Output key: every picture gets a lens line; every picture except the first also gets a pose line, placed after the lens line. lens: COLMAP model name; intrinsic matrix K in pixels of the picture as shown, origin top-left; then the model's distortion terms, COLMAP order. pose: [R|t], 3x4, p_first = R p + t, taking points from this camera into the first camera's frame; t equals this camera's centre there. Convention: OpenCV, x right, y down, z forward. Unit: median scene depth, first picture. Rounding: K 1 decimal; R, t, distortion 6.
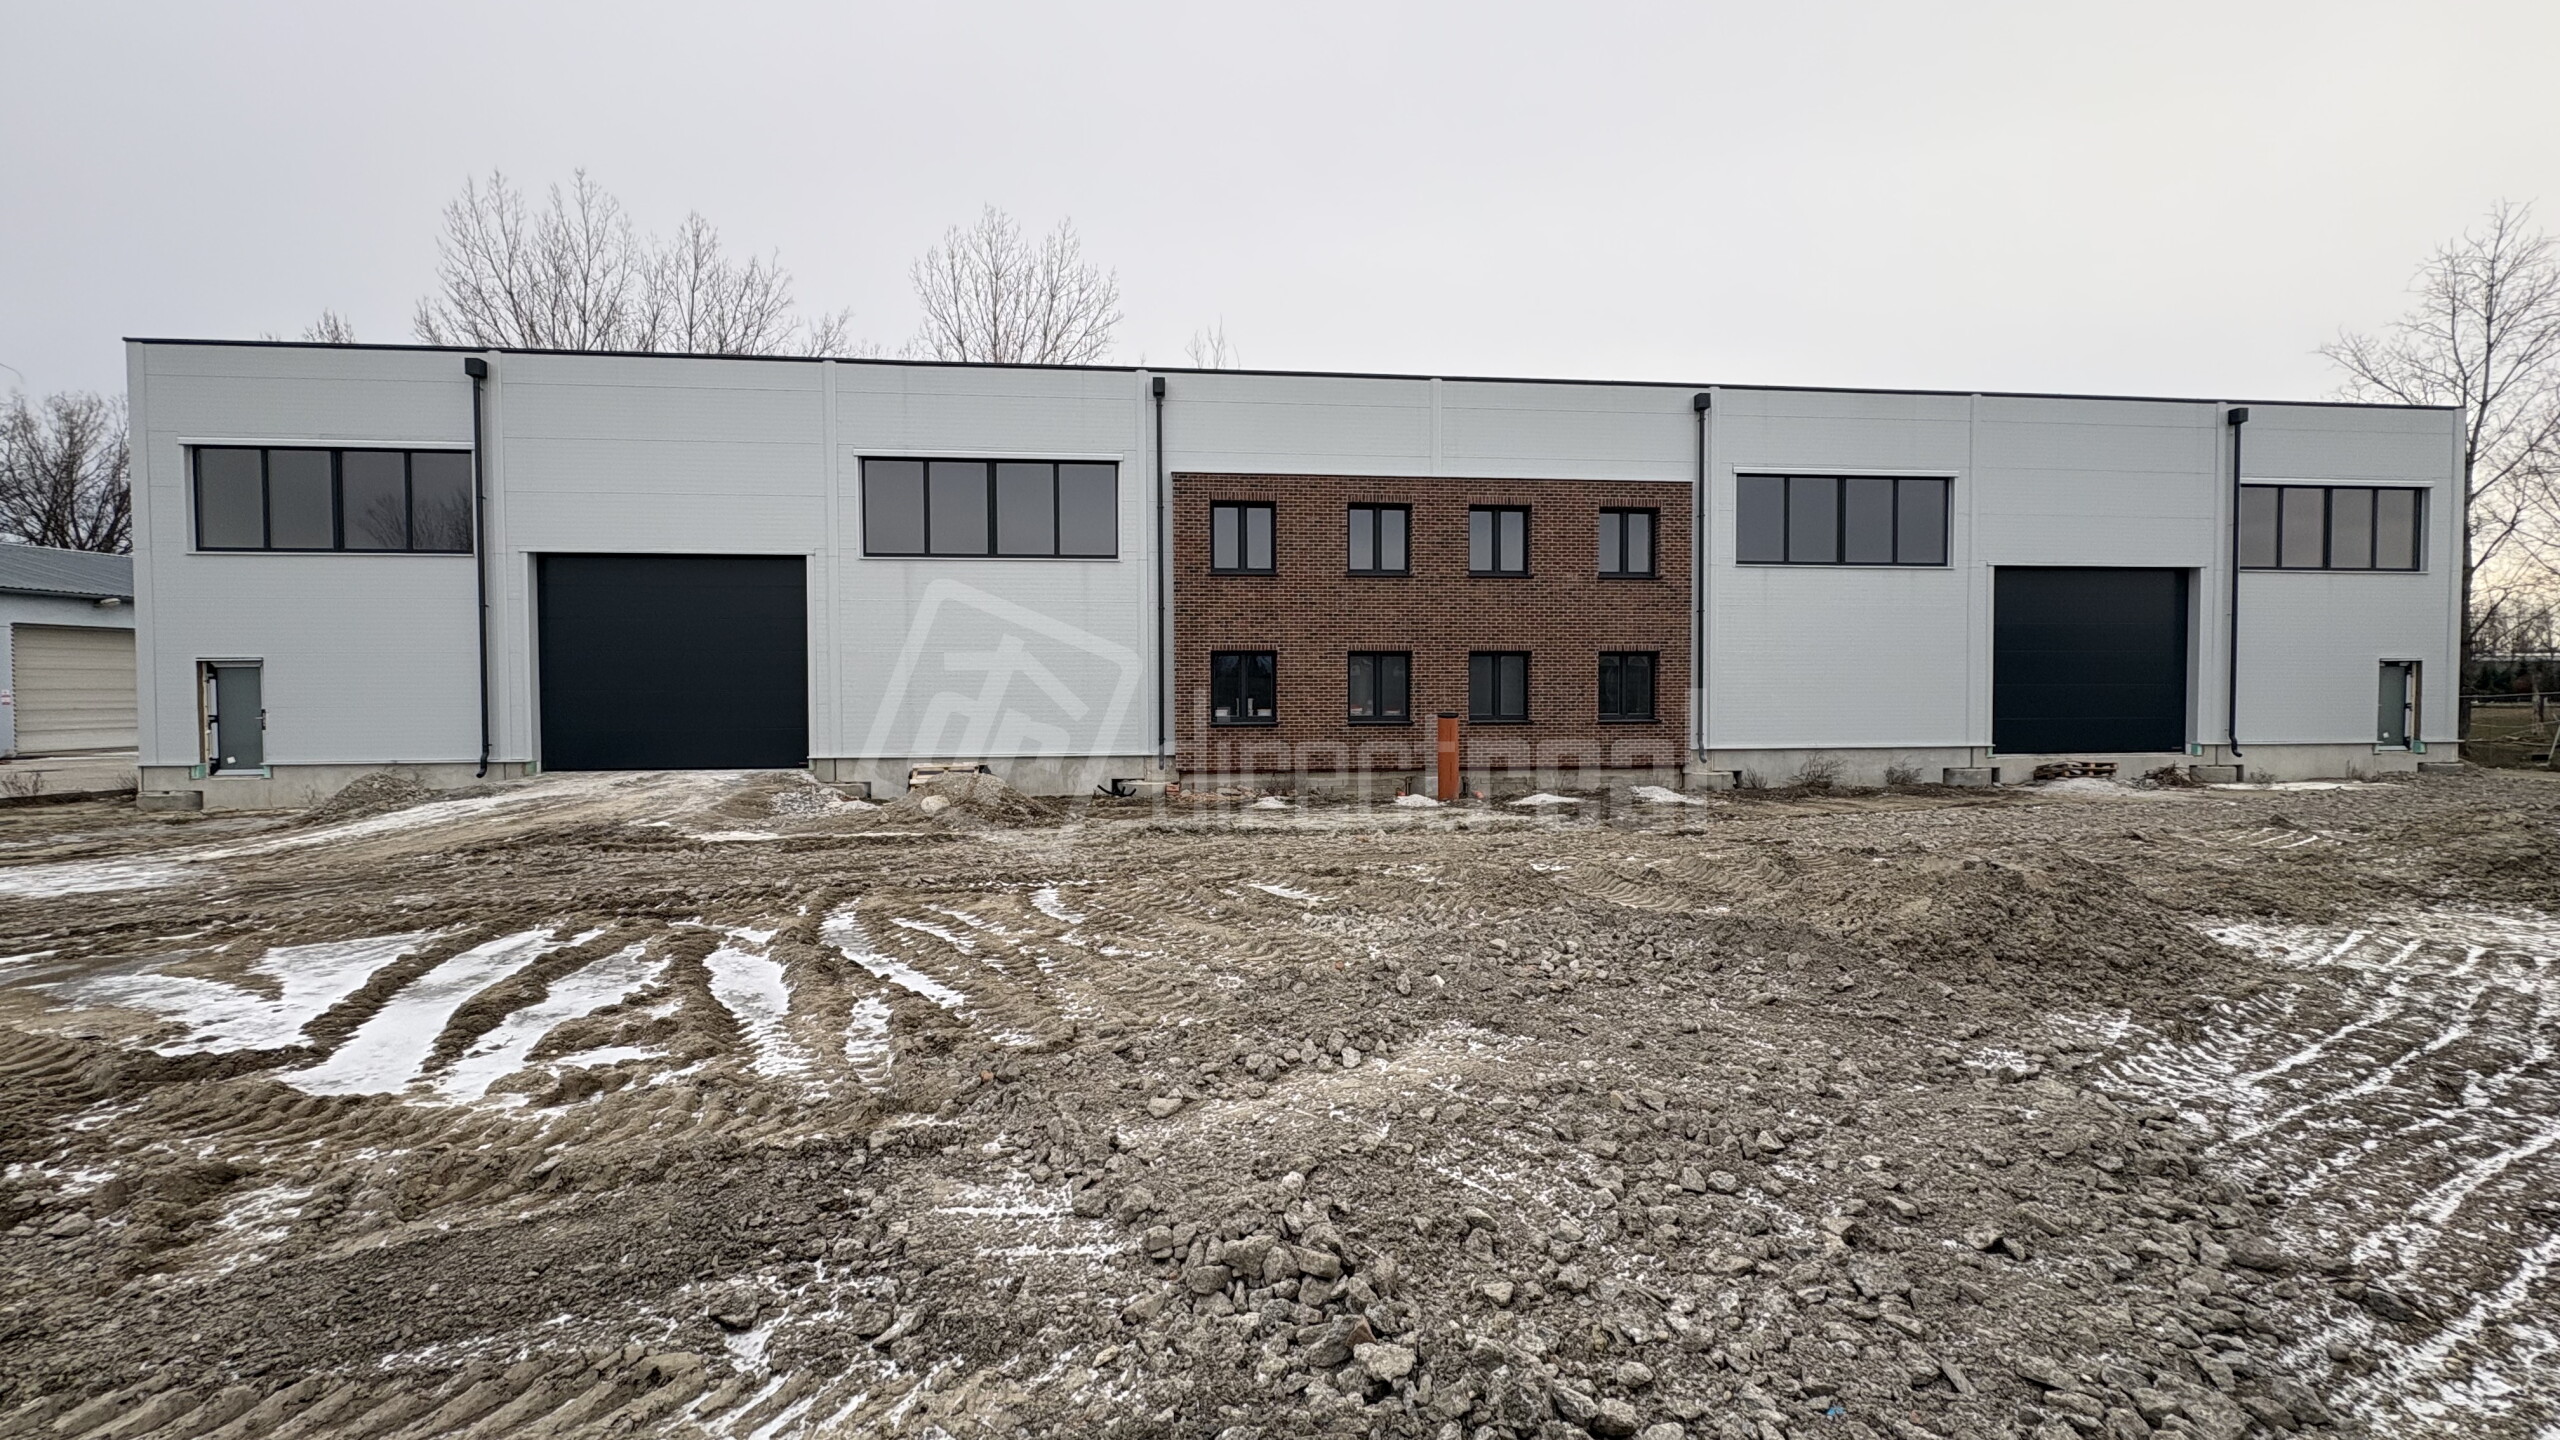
lens RADIAL K [[1010.9, 0, 1289.3], [0, 1010.9, 712.3], [0, 0, 1]] dist [0.000622, 0.000336]
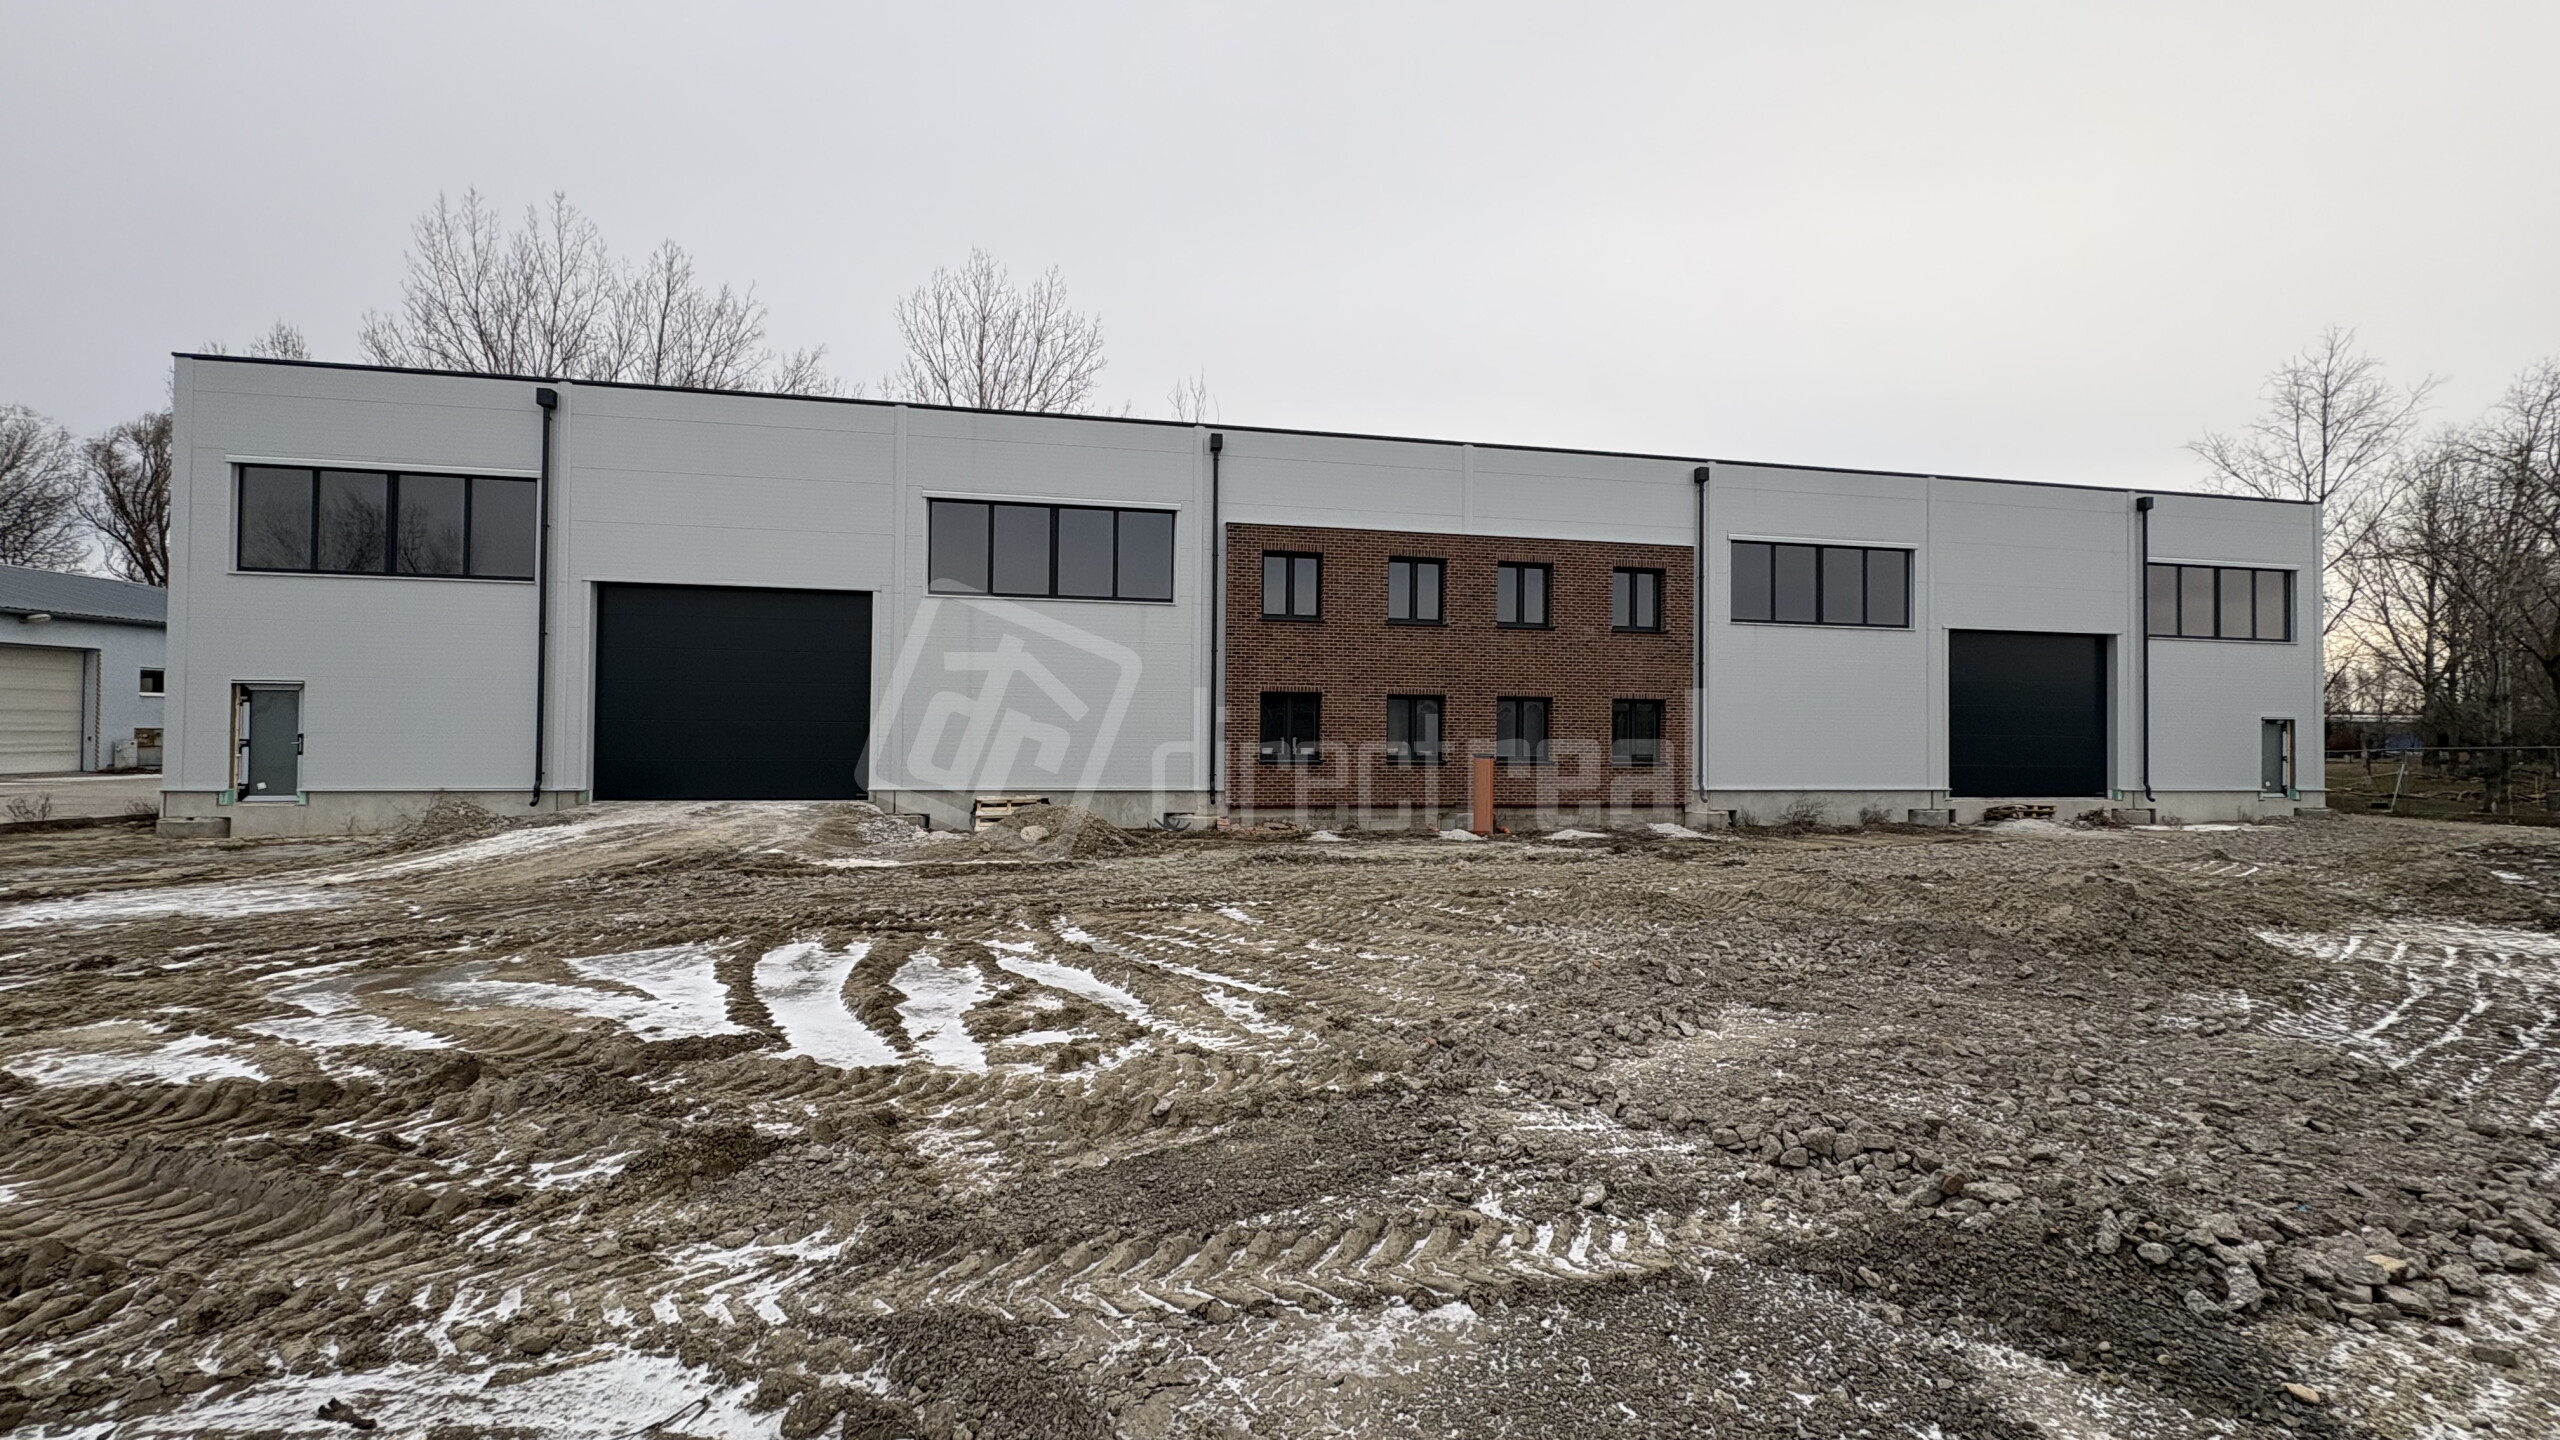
lens RADIAL K [[1010.9, 0, 1287.0], [0, 1010.9, 714.4], [0, 0, 1]] dist [0.000622, 0.000336]
pose [[0.995960, 0.016560, 0.088263, -0.141436], [-0.013126, 0.999139, -0.039346, 0.003969], [-0.088838, 0.038028, 0.995320, -0.050704]]
